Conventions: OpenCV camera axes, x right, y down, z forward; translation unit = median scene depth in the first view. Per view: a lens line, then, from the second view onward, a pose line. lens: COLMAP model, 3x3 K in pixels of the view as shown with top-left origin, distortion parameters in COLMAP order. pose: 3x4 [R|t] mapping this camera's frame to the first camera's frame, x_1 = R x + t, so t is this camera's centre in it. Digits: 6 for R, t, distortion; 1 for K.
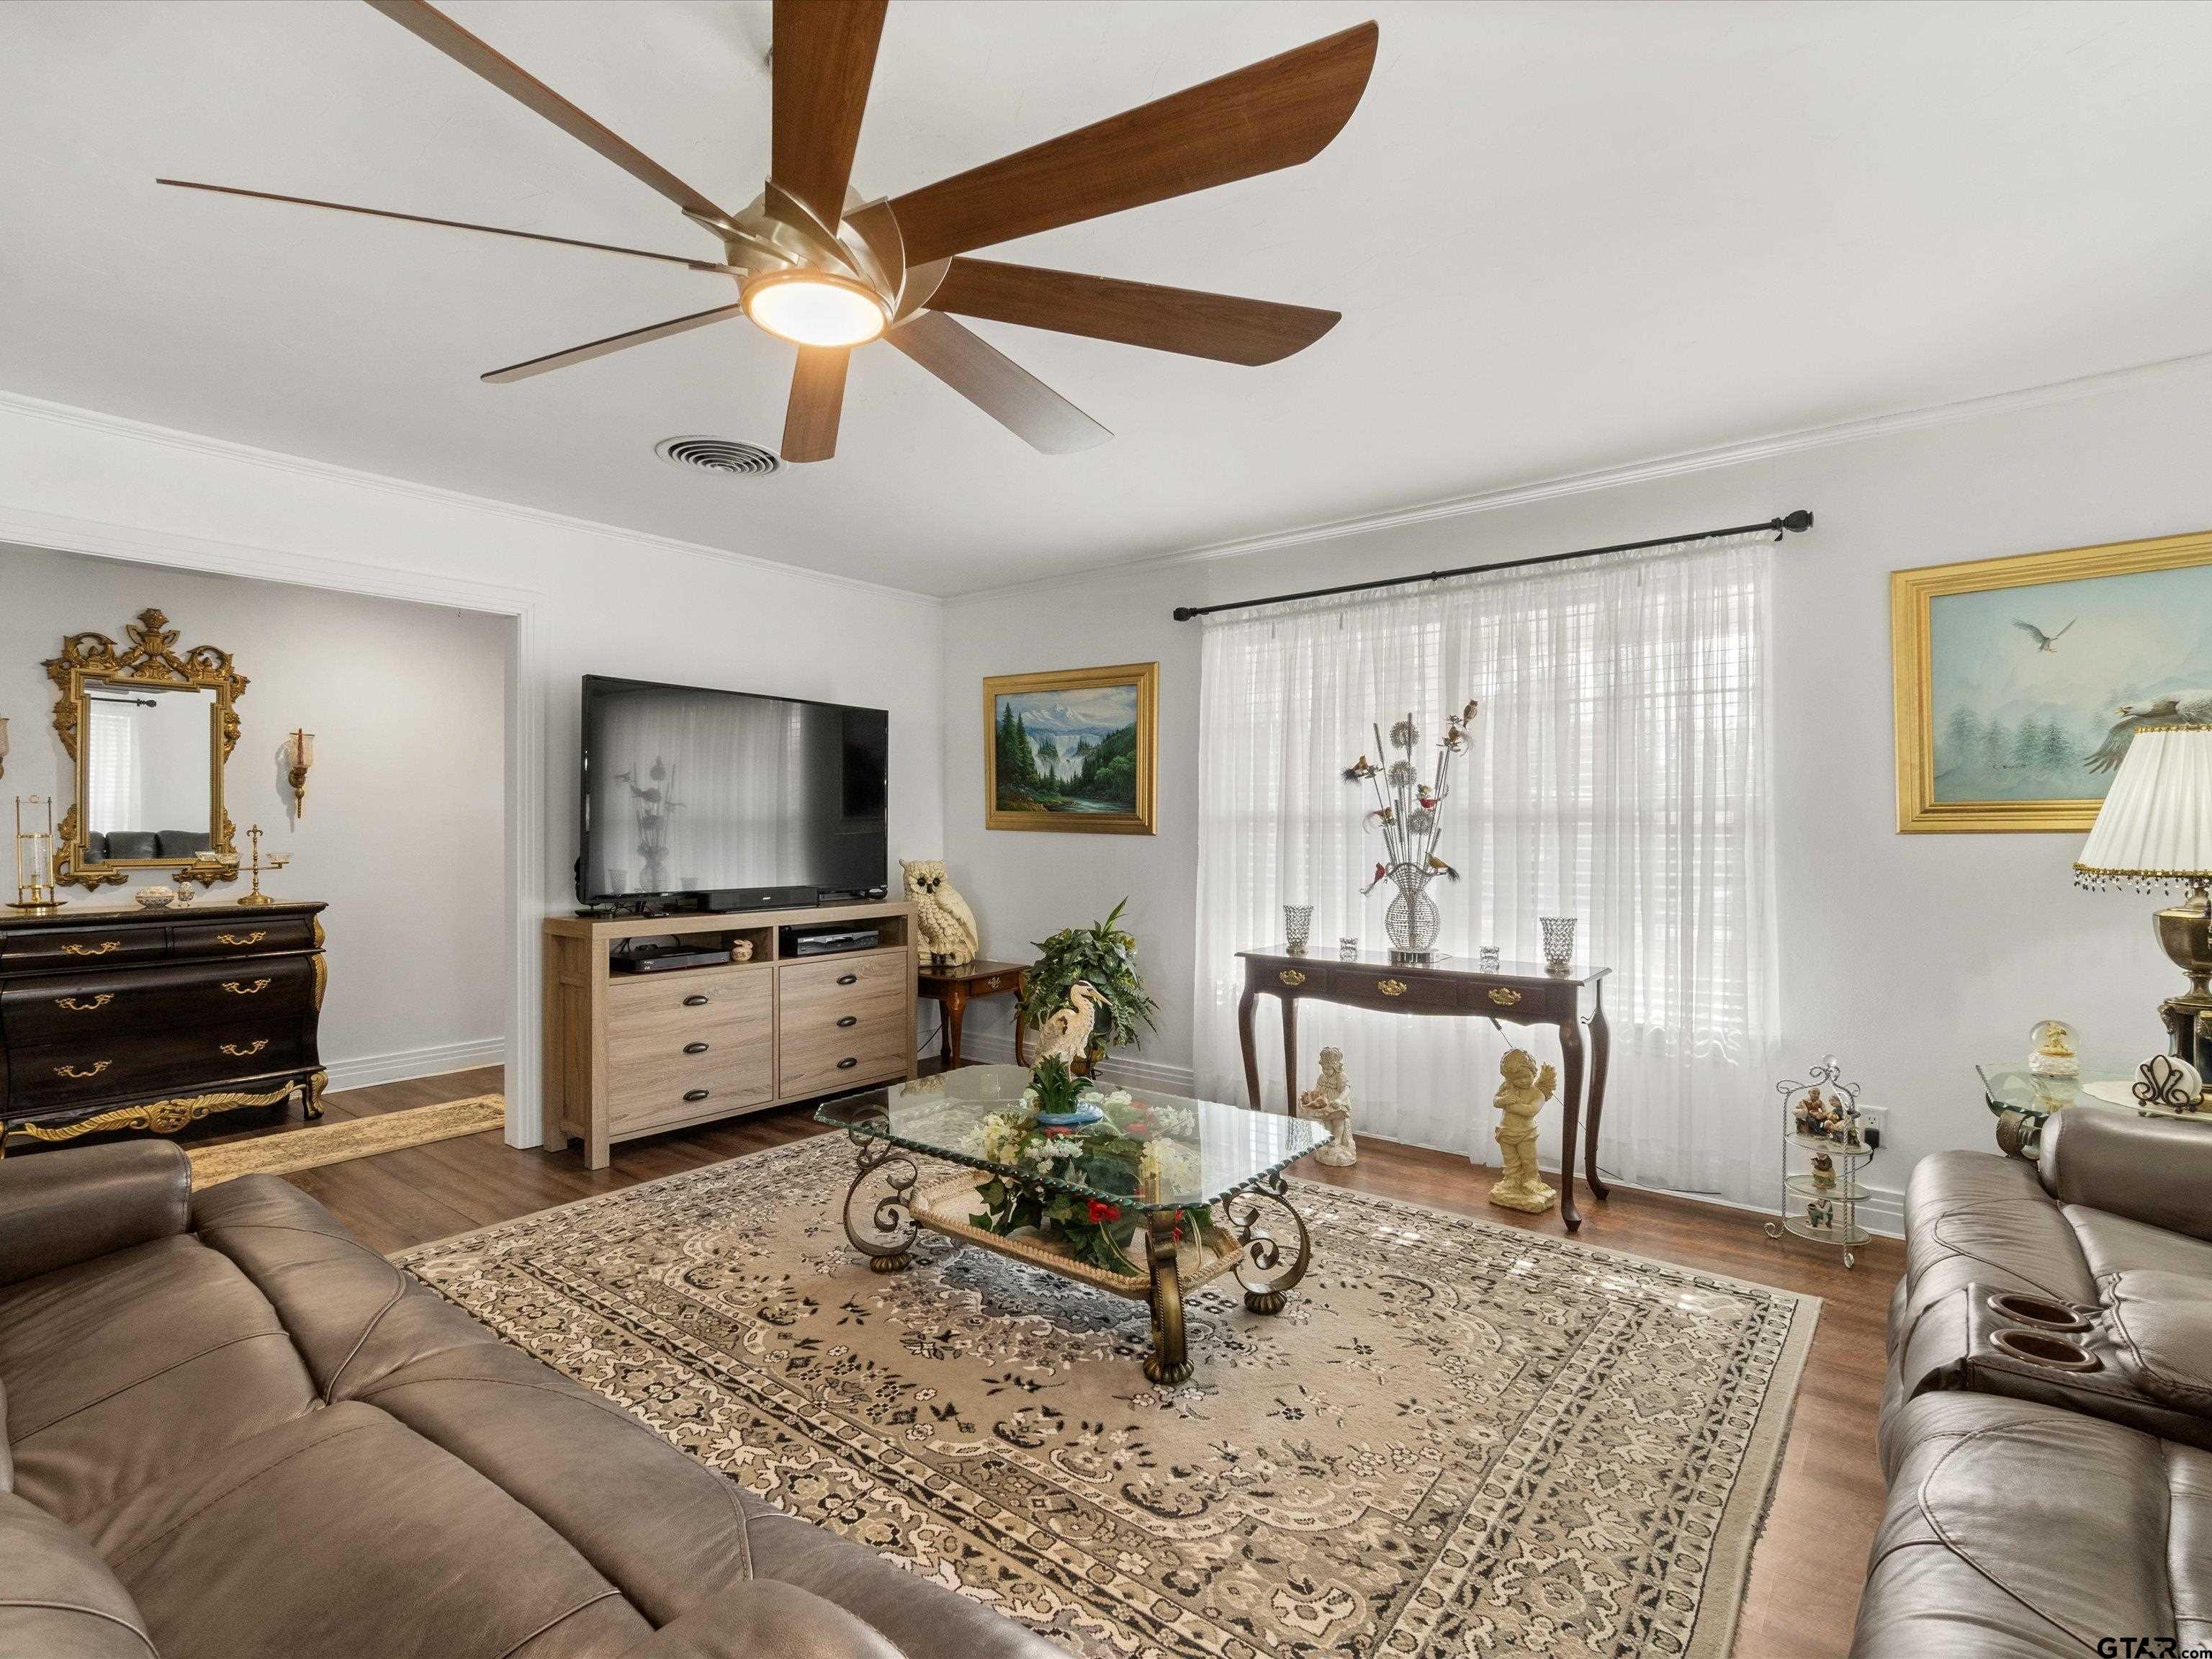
lens RADIAL K [[1048.2, 0, 1106.0], [0, 1048.2, 829.5], [0, 0, 1]] dist [-0.011194, -0.000144]
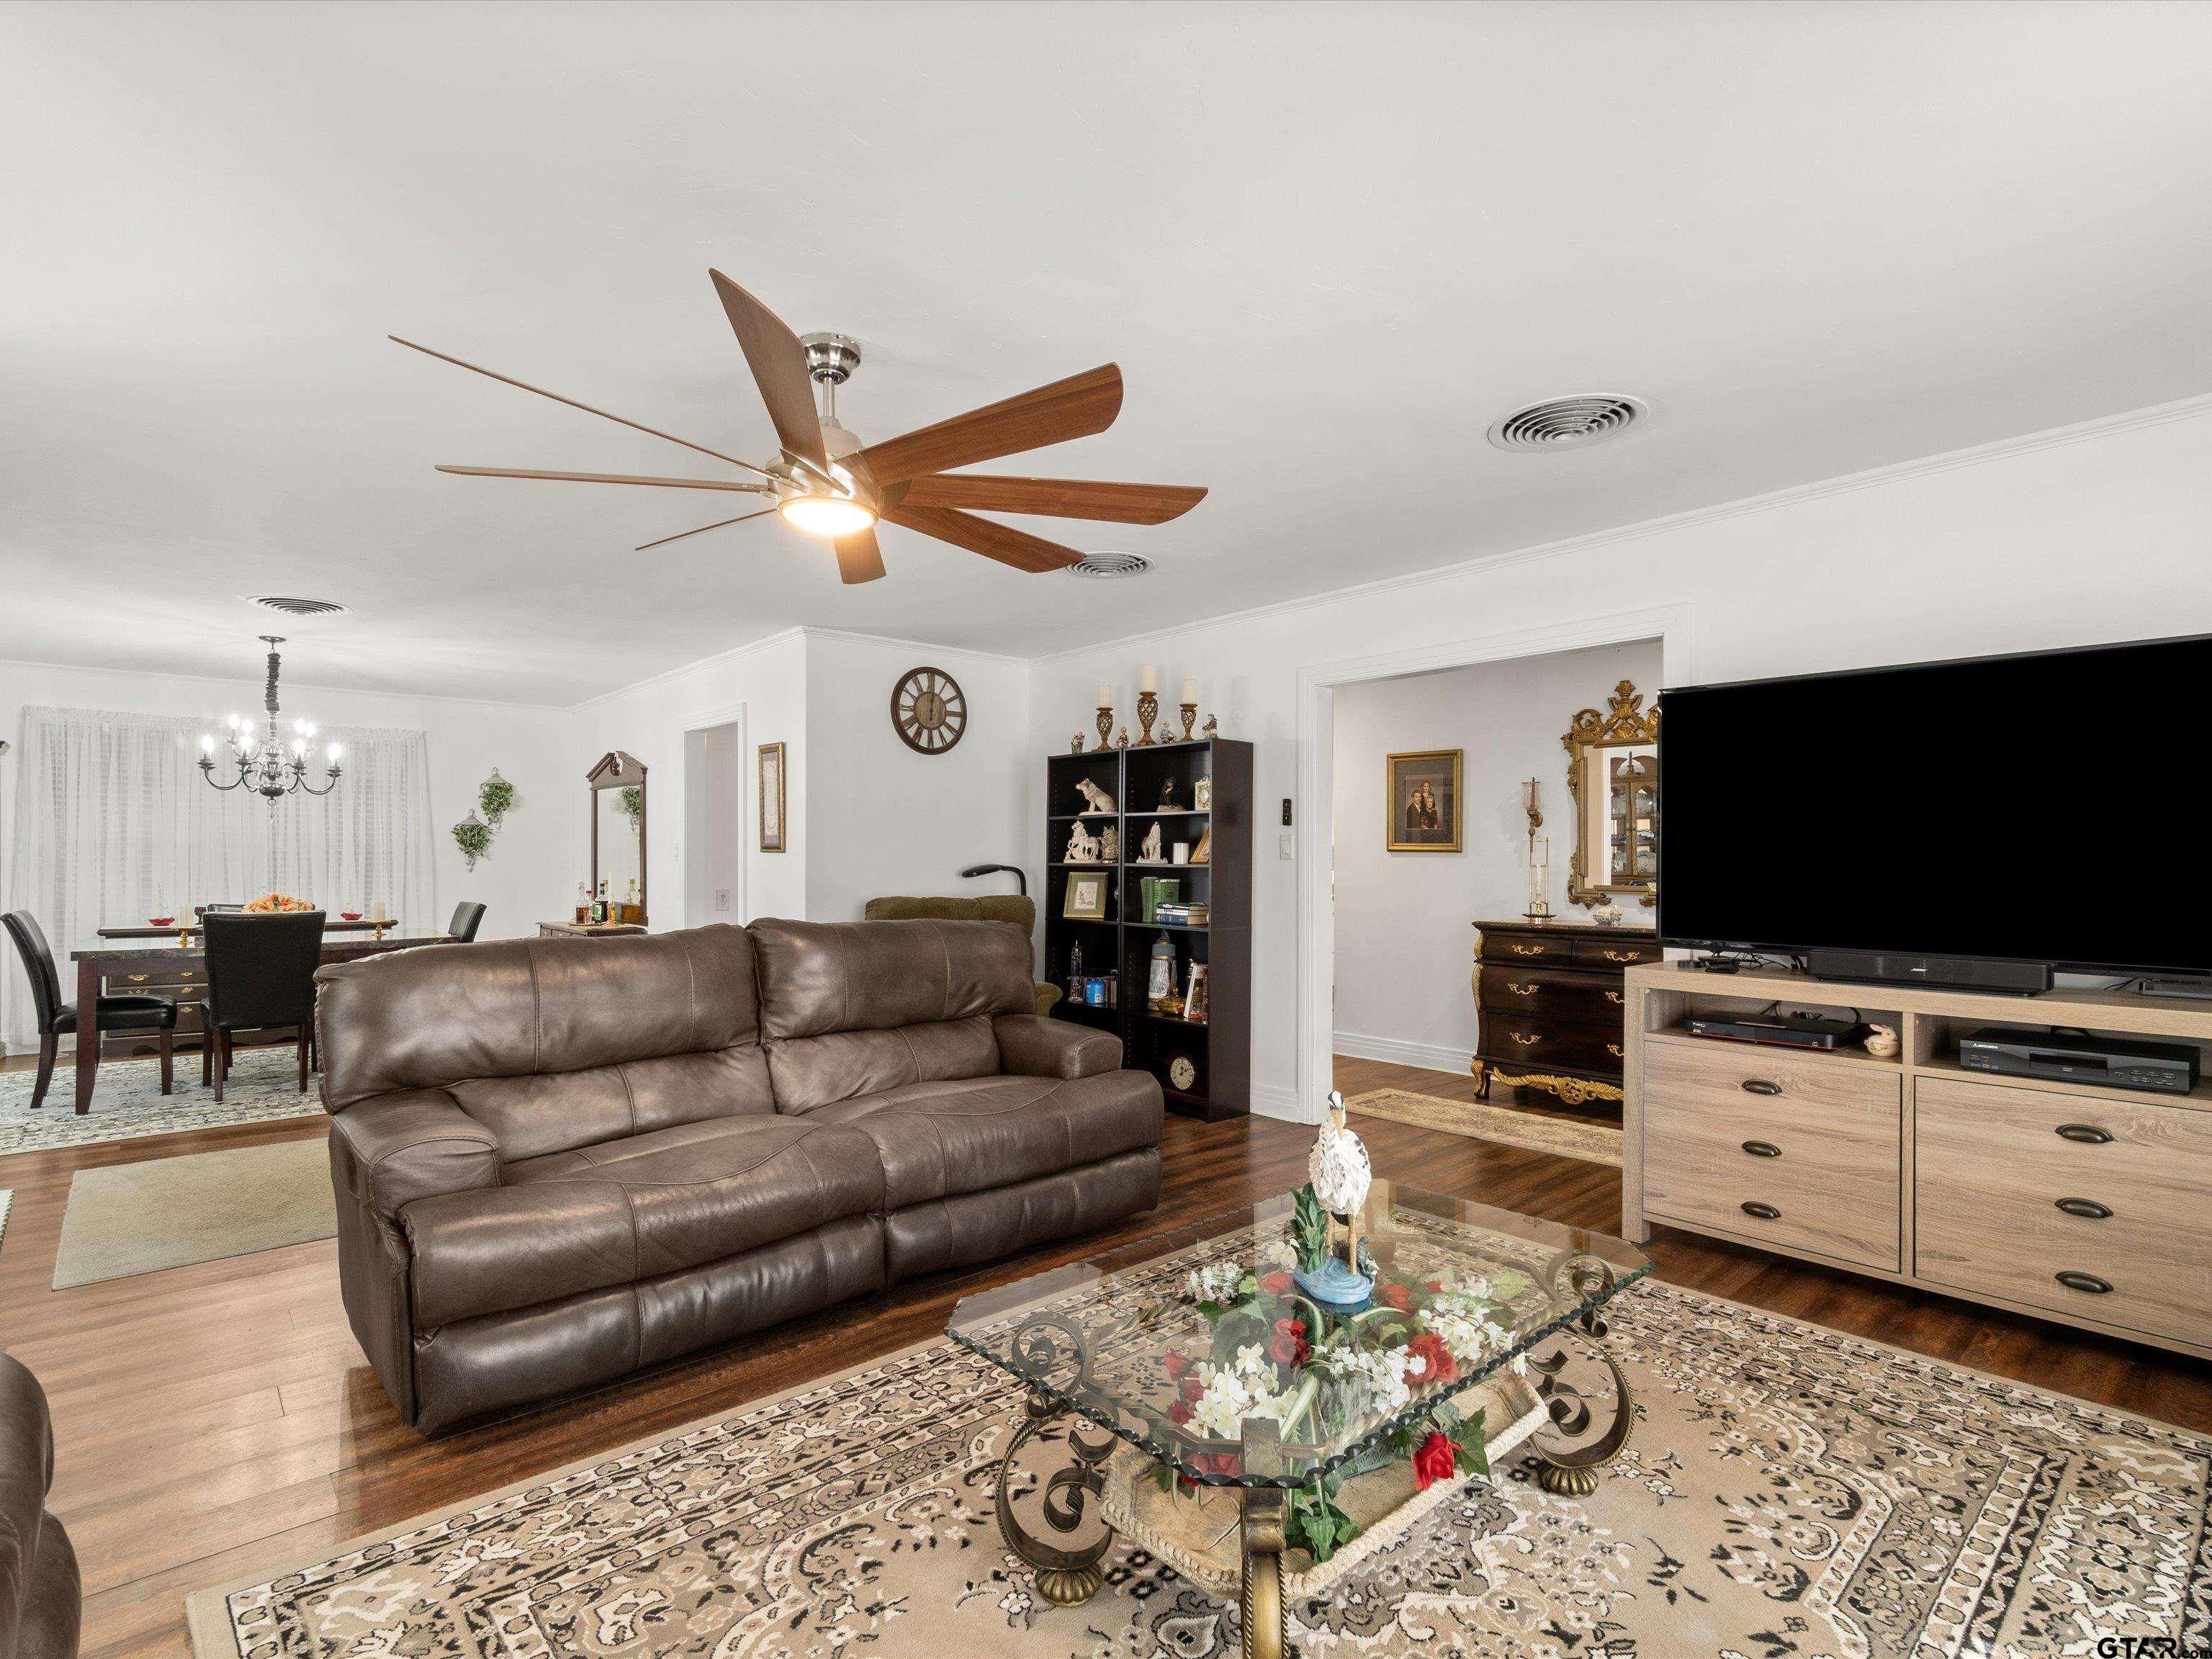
lens RADIAL K [[1044.7, 0, 1067.2], [0, 1044.7, 861.1], [0, 0, 1]] dist [-0.010041, 0.000024]
pose [[-0.172610, 0.004137, -0.984982, 0.487544], [-0.003724, 0.999981, 0.004852, -0.004782], [0.984983, 0.004505, -0.172591, 0.687934]]
